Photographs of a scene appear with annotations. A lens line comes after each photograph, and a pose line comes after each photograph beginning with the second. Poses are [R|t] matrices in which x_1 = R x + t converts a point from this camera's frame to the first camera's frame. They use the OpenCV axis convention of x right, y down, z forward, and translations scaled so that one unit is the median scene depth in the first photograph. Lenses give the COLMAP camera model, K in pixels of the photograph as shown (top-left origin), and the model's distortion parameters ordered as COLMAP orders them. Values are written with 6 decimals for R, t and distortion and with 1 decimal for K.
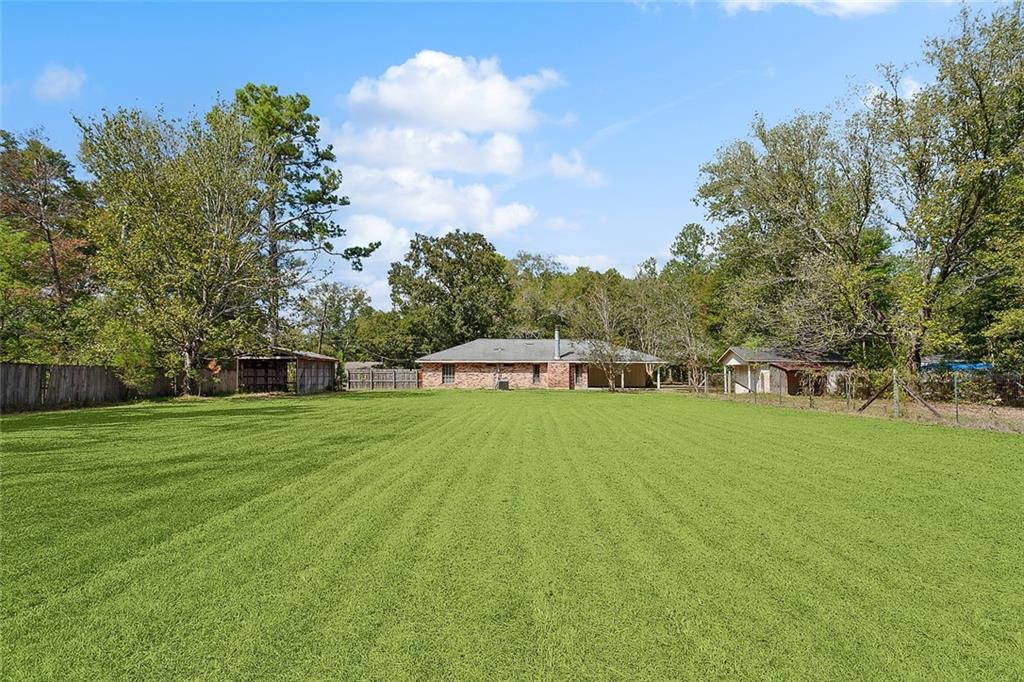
lens RADIAL K [[490.9, 0, 510.5], [0, 490.9, 345.7], [0, 0, 1]] dist [-0.002189, 0.001268]
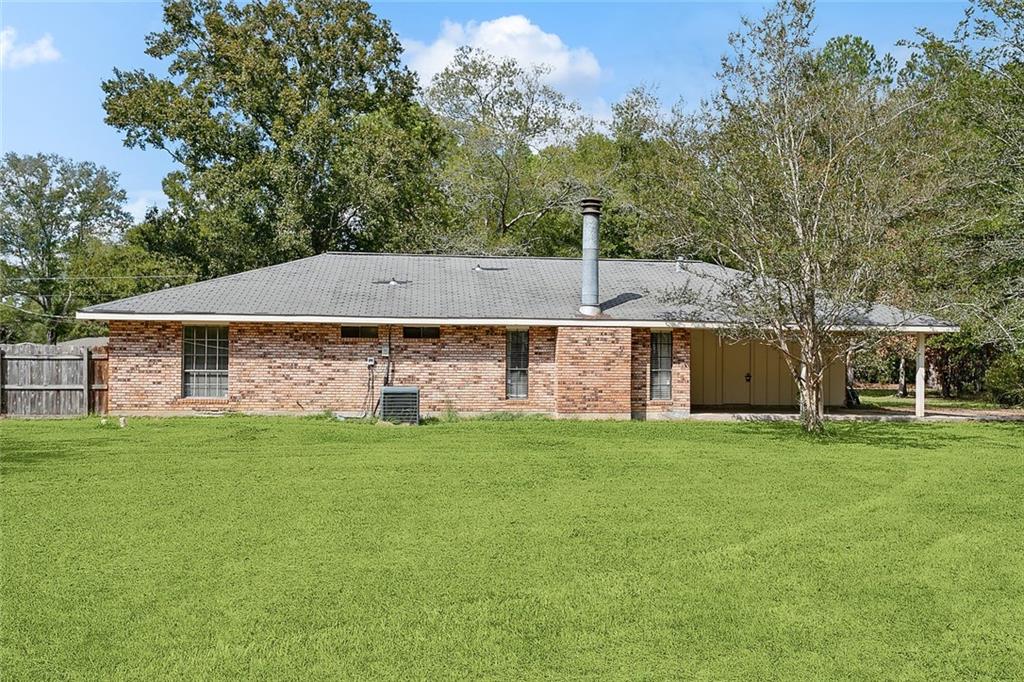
lens RADIAL K [[883.9, 0, 511.4], [0, 883.9, 338.3], [0, 0, 1]] dist [-0.010982, -0.002997]
pose [[0.996989, 0.009181, 0.076996, 0.009078], [-0.011183, 0.999610, 0.025603, 0.028170], [-0.076730, -0.026387, 0.996703, 0.482769]]
